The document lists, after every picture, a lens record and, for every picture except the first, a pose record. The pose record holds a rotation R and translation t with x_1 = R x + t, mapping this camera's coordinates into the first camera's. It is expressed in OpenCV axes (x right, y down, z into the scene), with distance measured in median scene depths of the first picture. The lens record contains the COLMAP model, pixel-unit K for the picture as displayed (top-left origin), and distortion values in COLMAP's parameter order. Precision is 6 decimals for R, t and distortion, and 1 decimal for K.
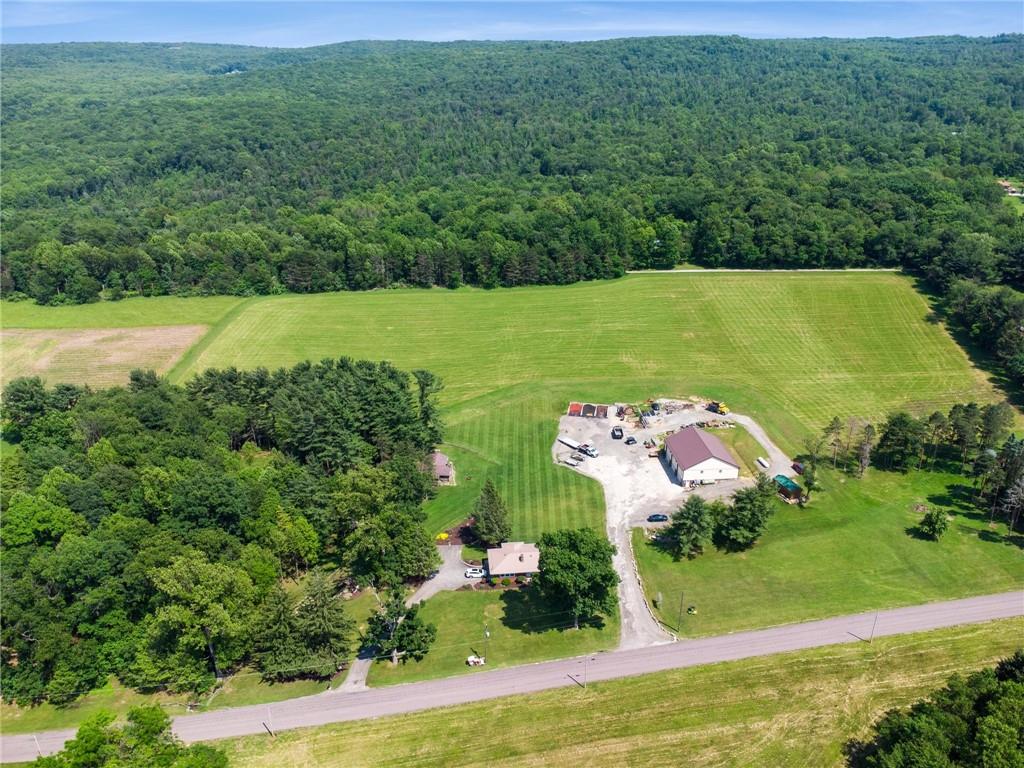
lens RADIAL K [[740.1, 0, 514.4], [0, 740.1, 385.2], [0, 0, 1]] dist [0.004514, 0.000706]
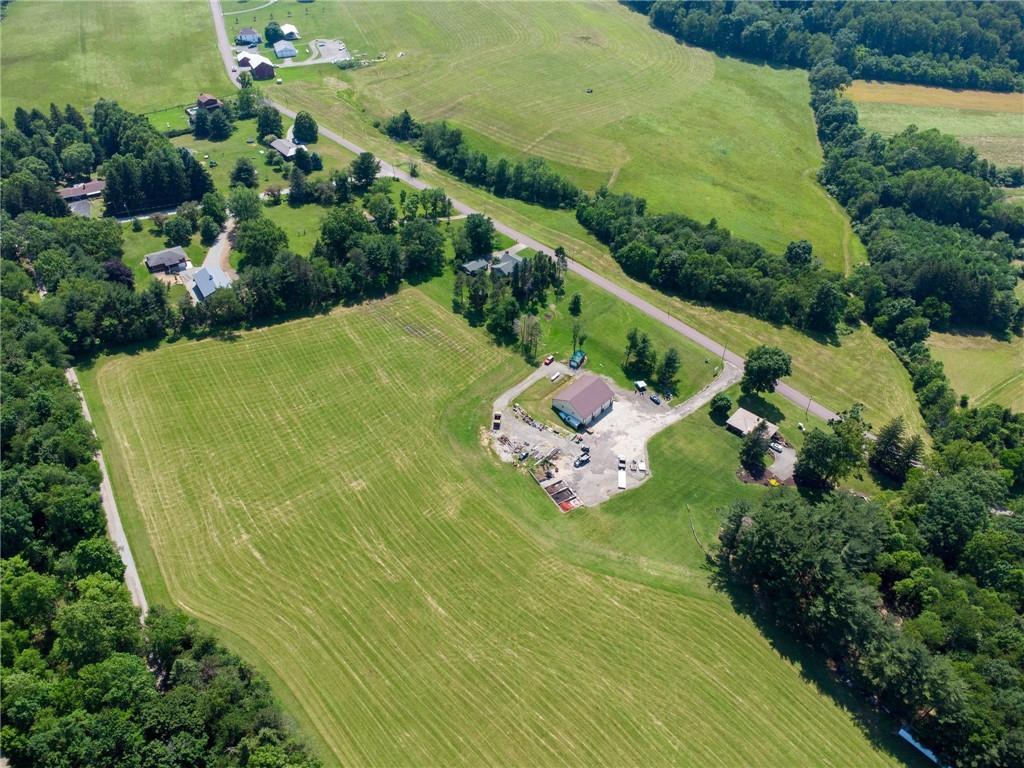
lens RADIAL K [[740.1, 0, 514.4], [0, 740.1, 385.2], [0, 0, 1]] dist [0.004514, 0.000706]
pose [[-0.671814, -0.491402, 0.554248, -0.347801], [0.275003, 0.529307, 0.802625, -0.890697], [-0.687779, 0.691634, -0.220459, 1.160844]]
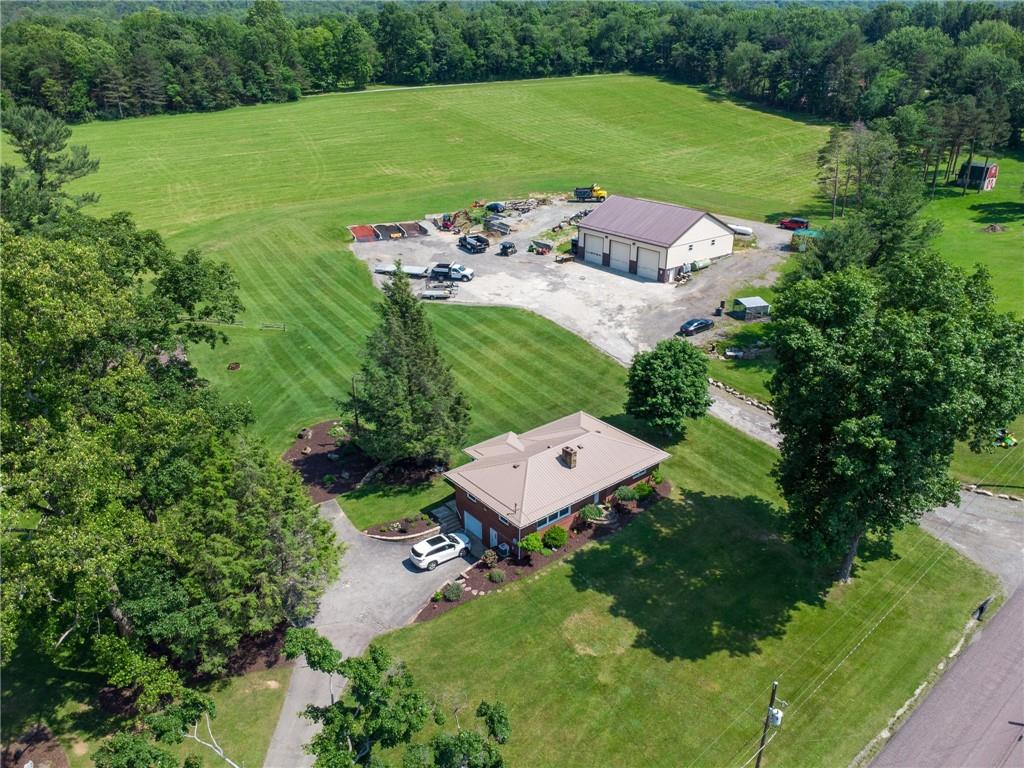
lens RADIAL K [[740.1, 0, 514.4], [0, 740.1, 385.2], [0, 0, 1]] dist [0.004514, 0.000706]
pose [[0.831438, -0.226377, 0.507409, -0.121854], [0.209085, 0.973584, 0.091752, 0.112103], [-0.514776, 0.029805, 0.856807, 0.490990]]
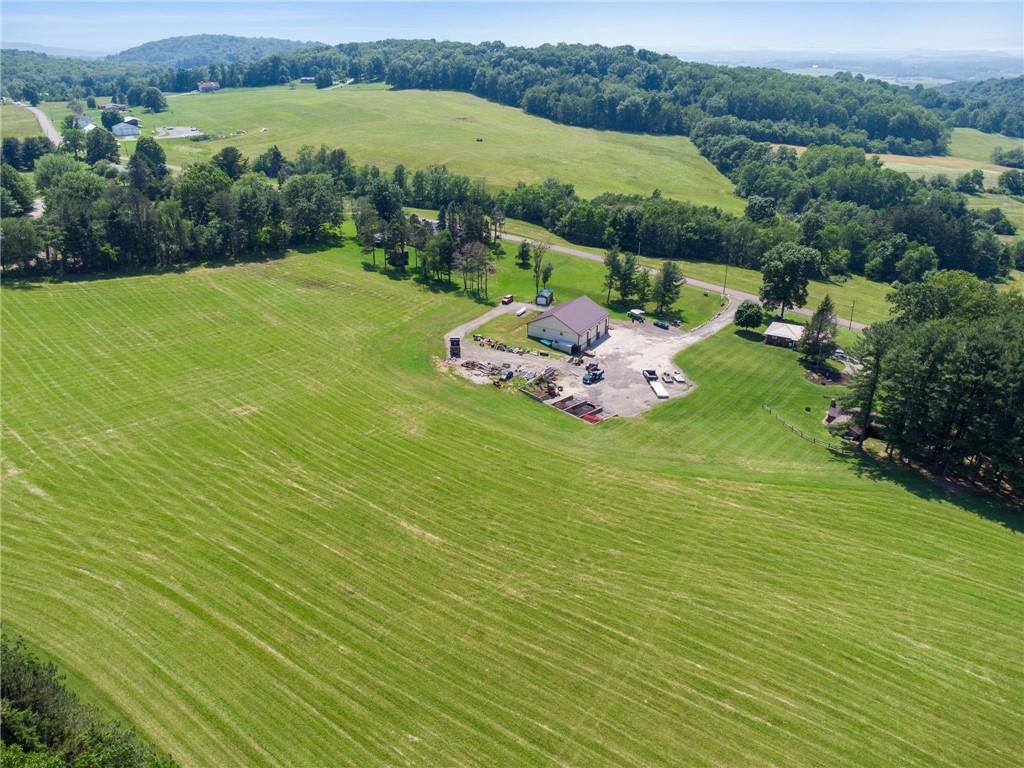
lens RADIAL K [[740.1, 0, 514.4], [0, 740.1, 385.2], [0, 0, 1]] dist [0.004514, 0.000706]
pose [[-0.810431, -0.242959, 0.533078, -0.192555], [0.224100, 0.712169, 0.665278, -0.428315], [-0.541277, 0.658625, -0.522717, 1.352208]]
